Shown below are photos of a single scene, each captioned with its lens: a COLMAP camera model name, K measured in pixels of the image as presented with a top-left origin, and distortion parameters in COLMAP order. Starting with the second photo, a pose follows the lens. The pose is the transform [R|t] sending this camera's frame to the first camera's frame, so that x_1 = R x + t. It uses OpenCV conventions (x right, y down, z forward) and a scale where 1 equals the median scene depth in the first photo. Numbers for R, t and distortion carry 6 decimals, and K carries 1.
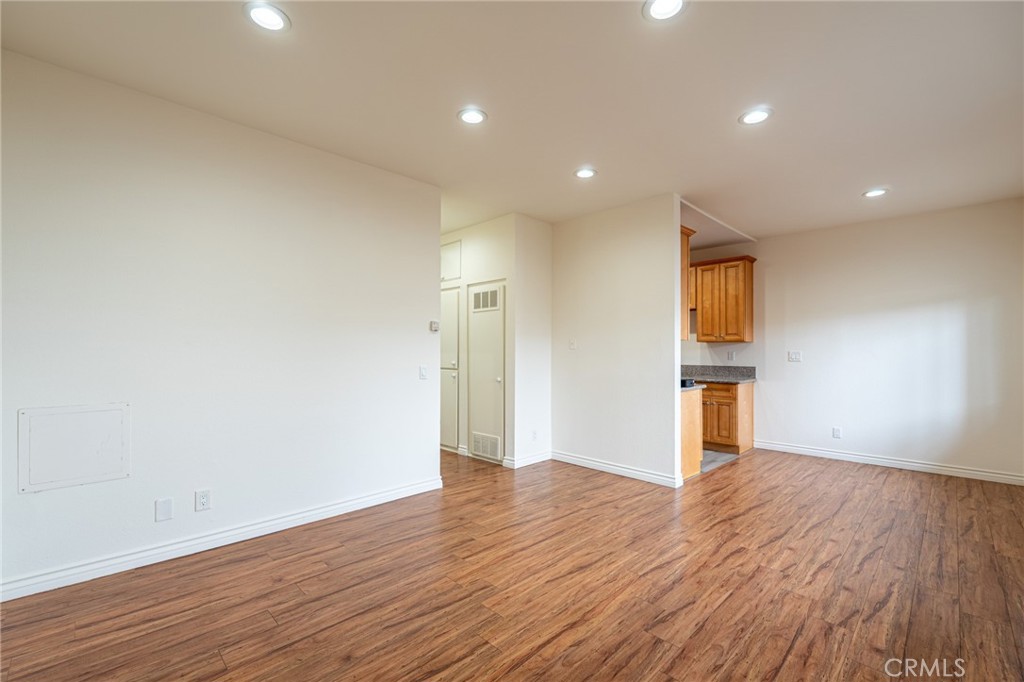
lens RADIAL K [[432.6, 0, 518.2], [0, 432.6, 348.3], [0, 0, 1]] dist [-0.003310, -0.000228]
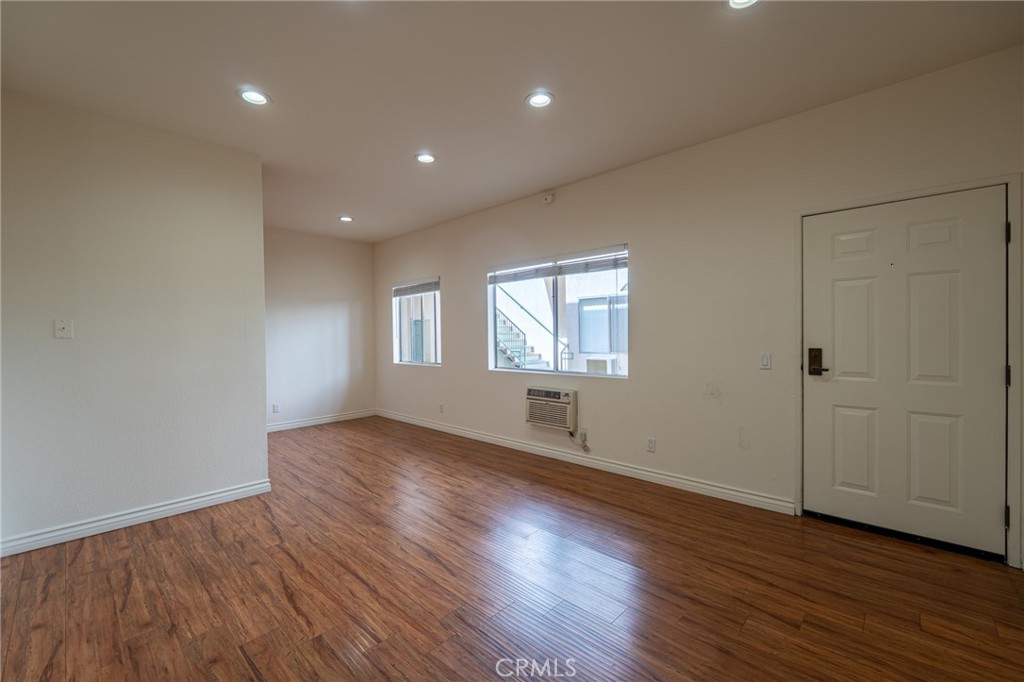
lens RADIAL K [[432.6, 0, 512.8], [0, 432.6, 334.9], [0, 0, 1]] dist [-0.003310, -0.000228]
pose [[-0.023382, -0.003374, 0.999721, -0.626446], [0.011271, 0.999930, 0.003638, 0.011380], [-0.999663, 0.011353, -0.023342, 0.636451]]
